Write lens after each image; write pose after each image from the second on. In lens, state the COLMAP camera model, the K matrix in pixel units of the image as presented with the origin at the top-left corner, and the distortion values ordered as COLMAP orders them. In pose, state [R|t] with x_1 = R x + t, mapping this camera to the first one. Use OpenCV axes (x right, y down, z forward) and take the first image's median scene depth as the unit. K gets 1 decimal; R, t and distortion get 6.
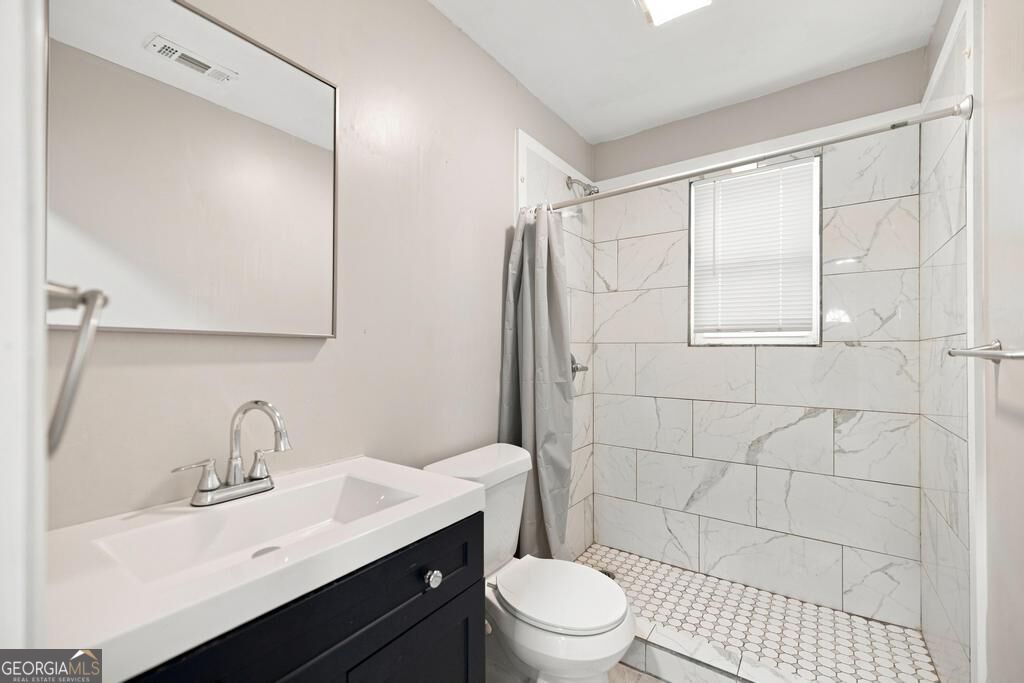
lens RADIAL K [[438.7, 0, 513.9], [0, 438.7, 345.3], [0, 0, 1]] dist [0.001317, 0.000133]
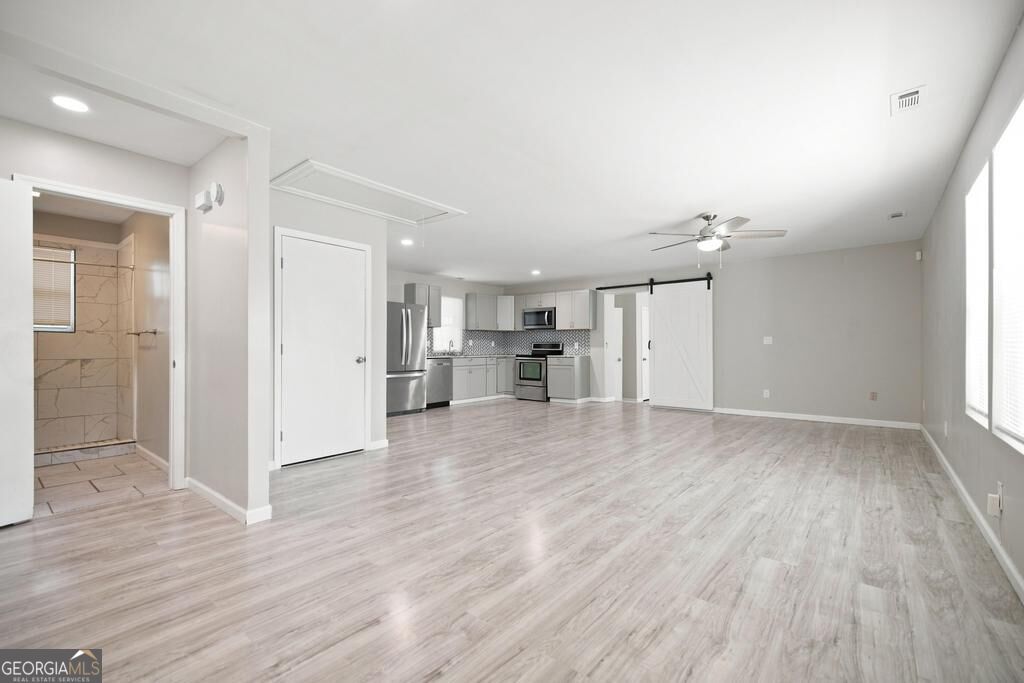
lens RADIAL K [[438.7, 0, 513.9], [0, 438.7, 345.3], [0, 0, 1]] dist [0.001317, 0.000133]
pose [[0.073331, -0.000631, 0.997307, -1.452851], [-0.005787, 0.999983, 0.001059, 0.053612], [-0.997291, -0.005849, 0.073326, -1.491498]]
